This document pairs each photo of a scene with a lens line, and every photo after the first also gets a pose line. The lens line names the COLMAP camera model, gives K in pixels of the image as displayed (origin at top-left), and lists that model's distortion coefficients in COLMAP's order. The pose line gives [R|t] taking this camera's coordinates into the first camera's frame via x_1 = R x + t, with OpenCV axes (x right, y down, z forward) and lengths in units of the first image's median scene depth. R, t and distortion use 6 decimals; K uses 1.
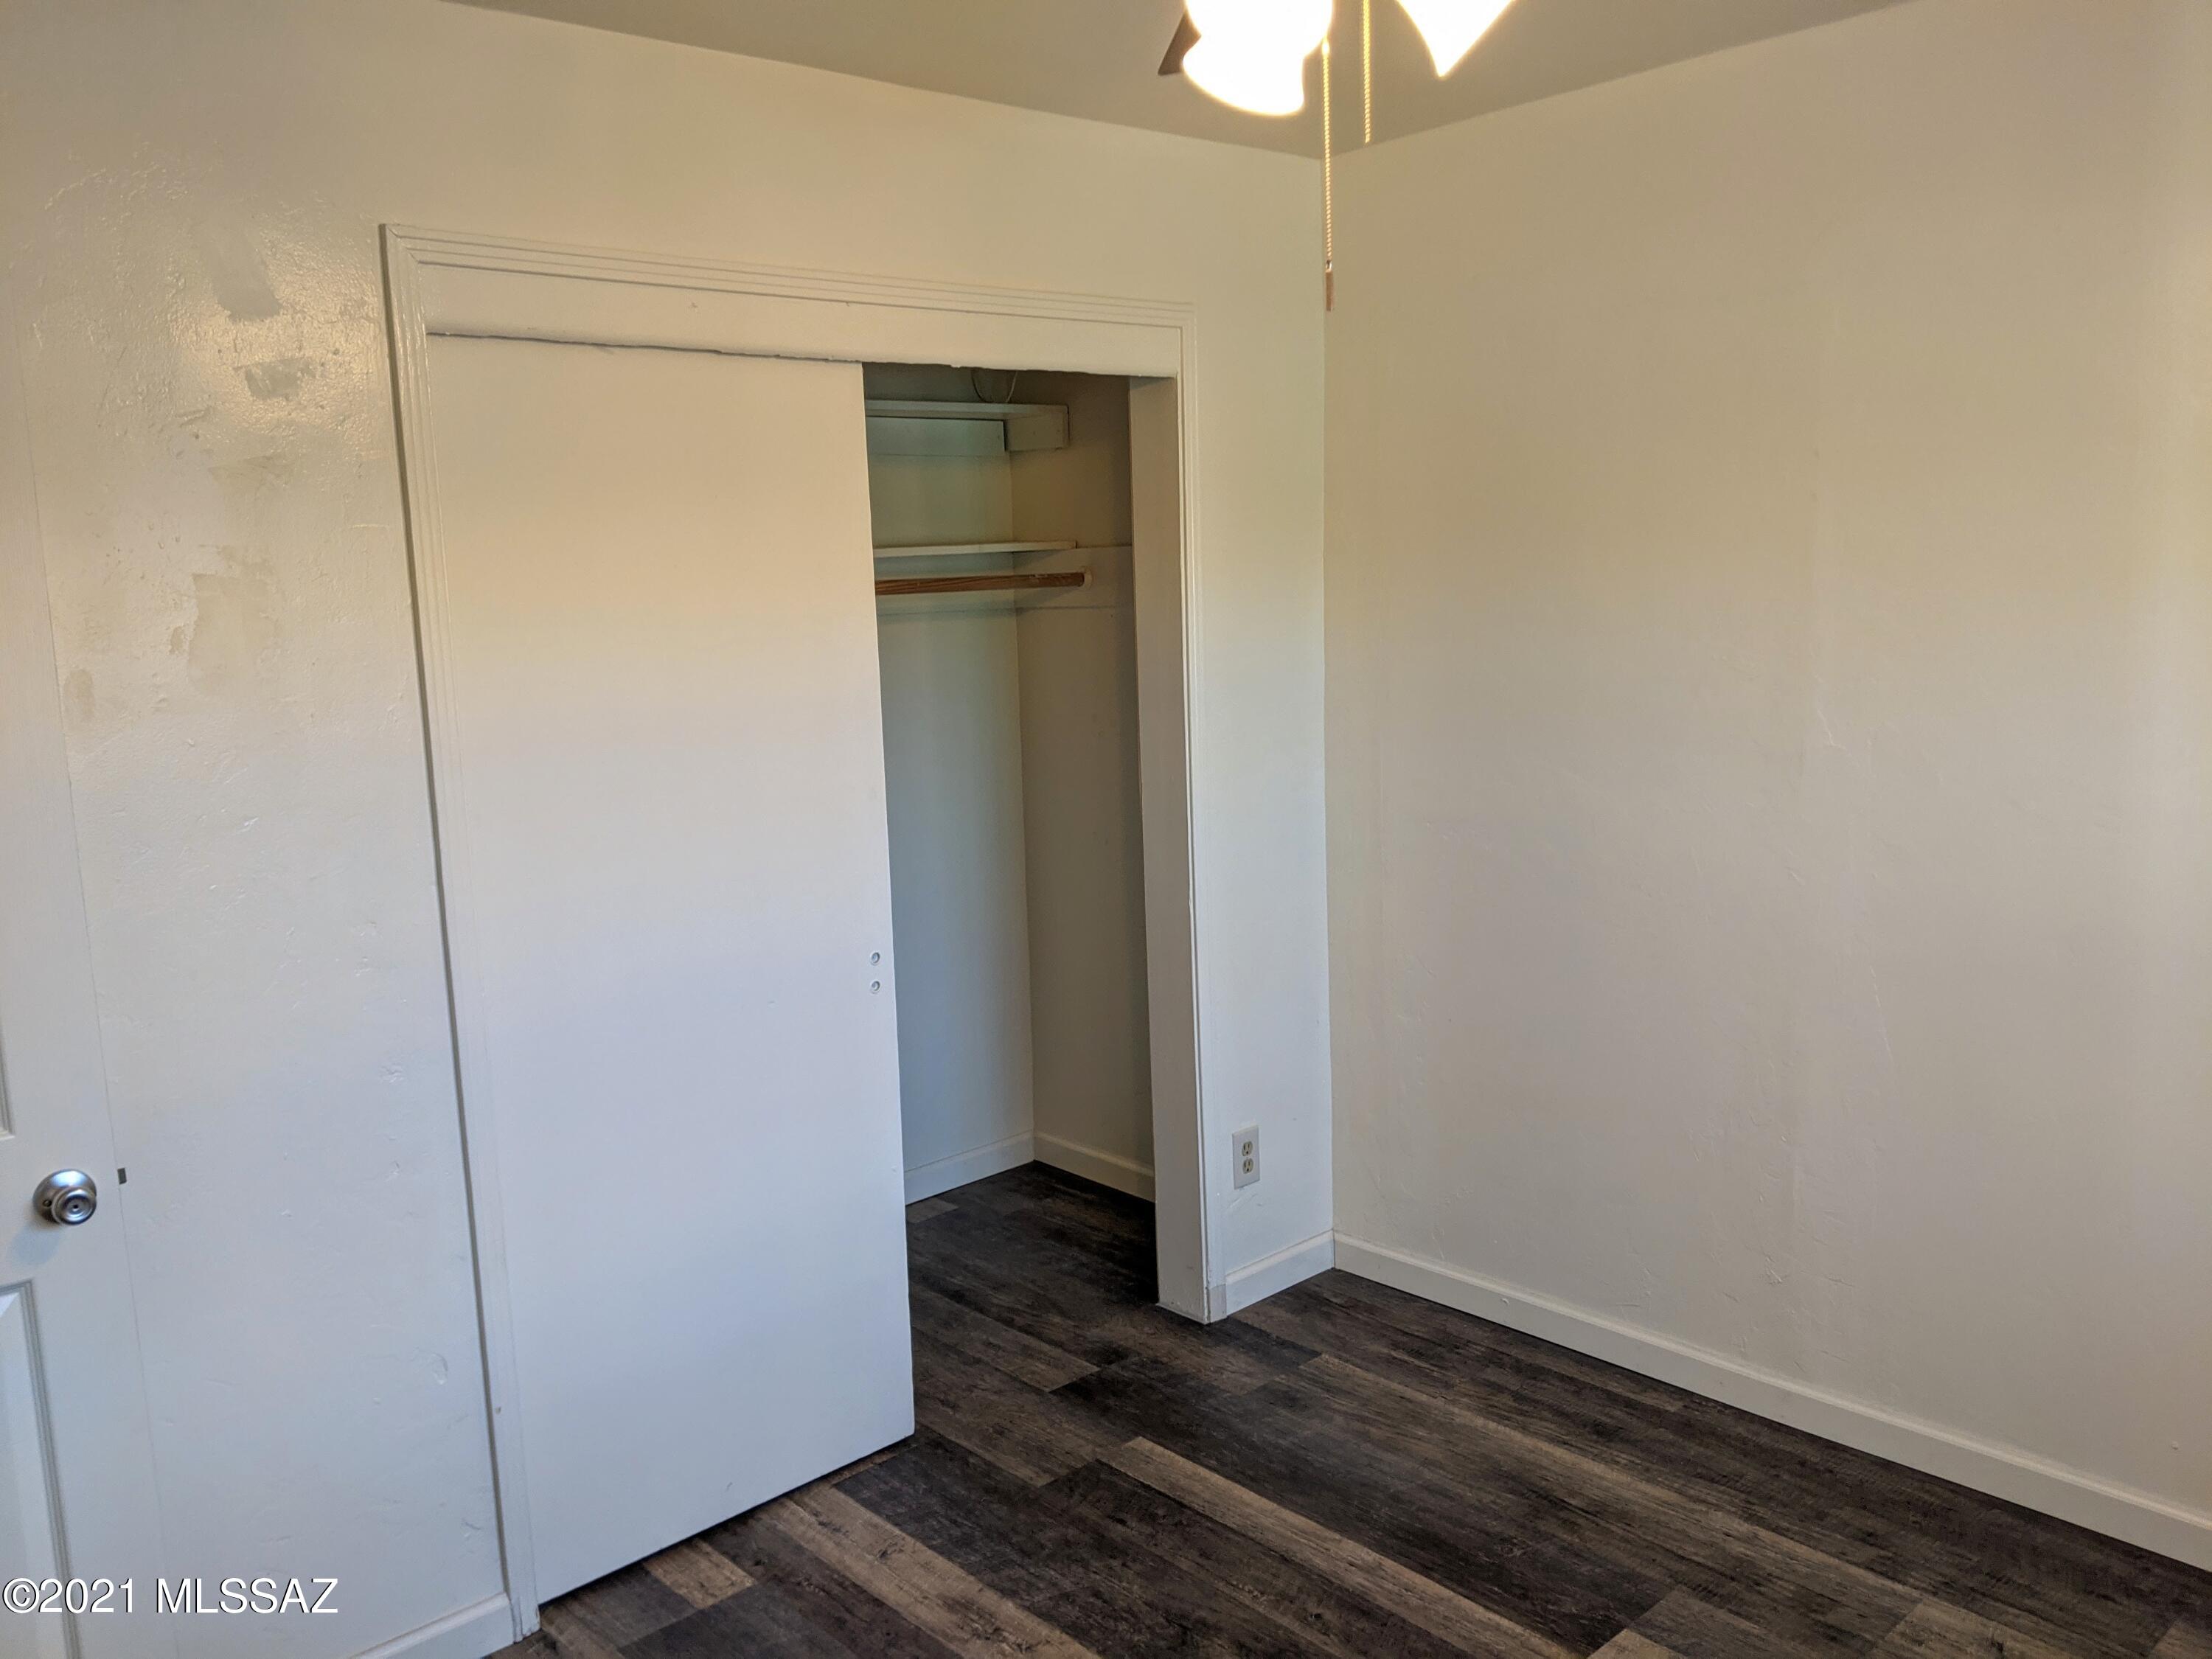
lens RADIAL K [[1738.7, 0, 1110.1], [0, 1738.7, 827.1], [0, 0, 1]] dist [-0.008729, -0.006313]
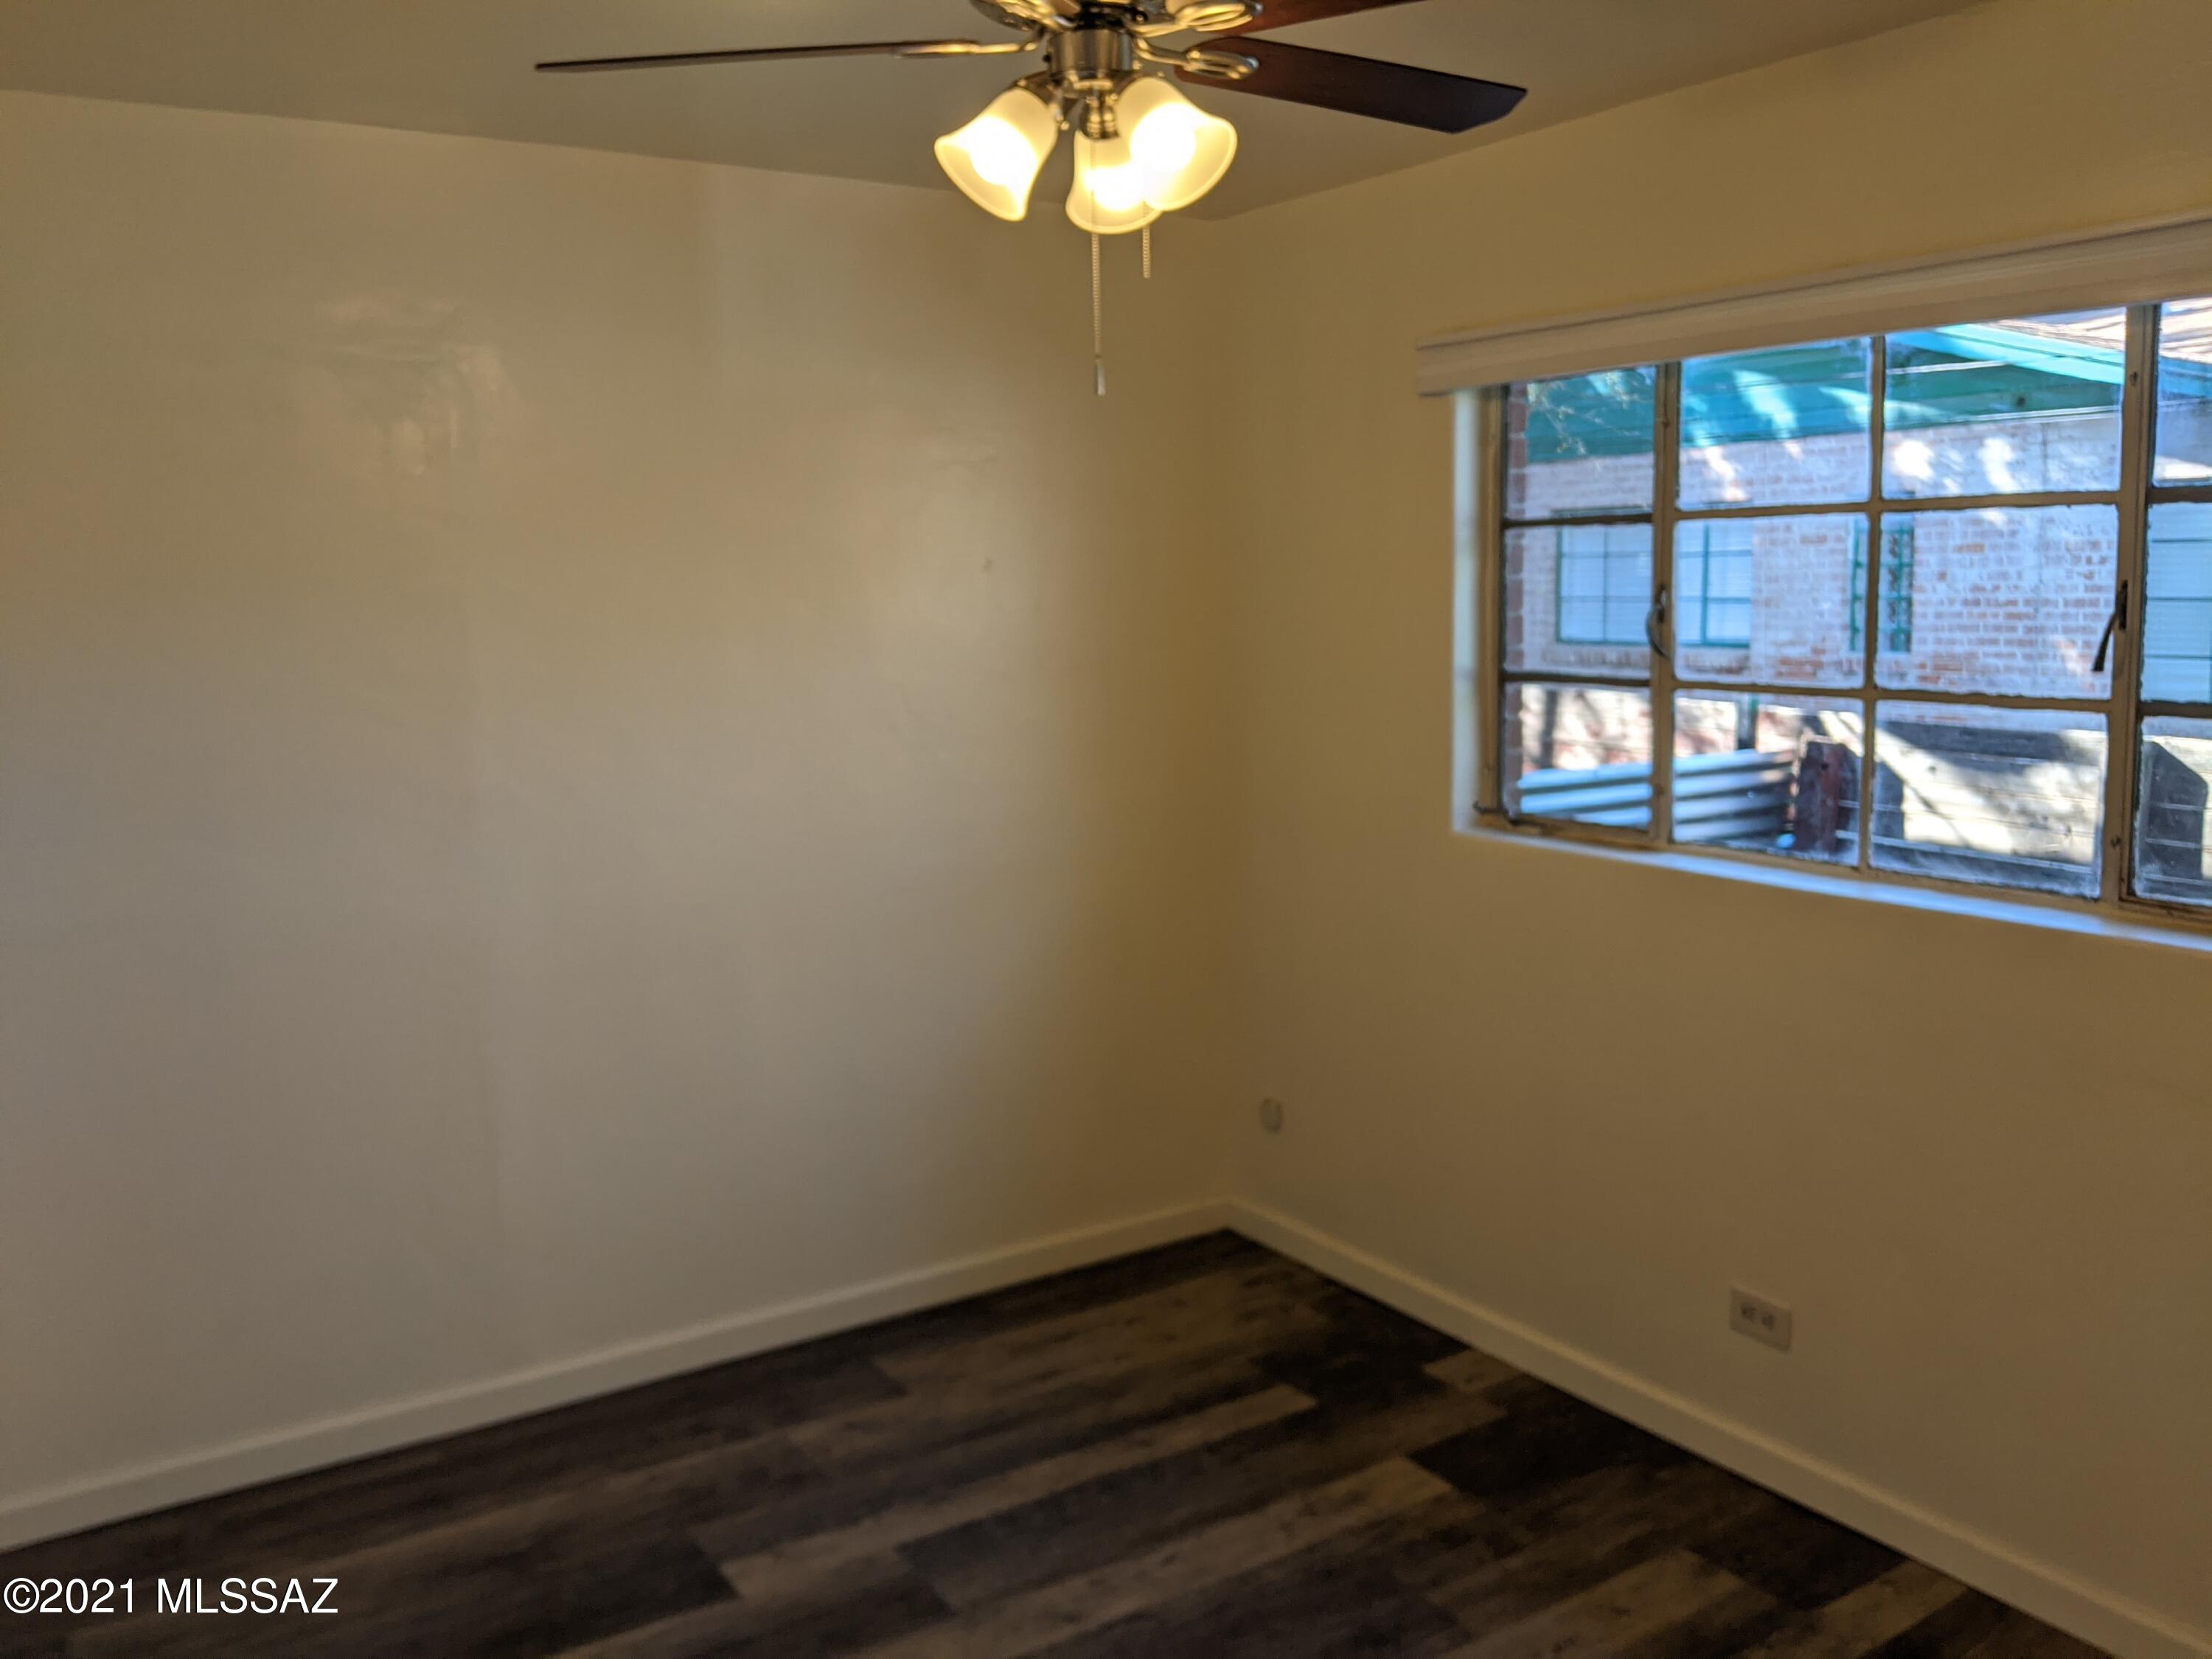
lens RADIAL K [[1738.7, 0, 1124.9], [0, 1738.7, 824.6], [0, 0, 1]] dist [-0.008729, -0.006313]
pose [[0.176854, -0.106922, 0.978412, -0.595918], [0.165821, 0.983109, 0.077462, -0.041139], [-0.970168, 0.148542, 0.191597, 0.398174]]
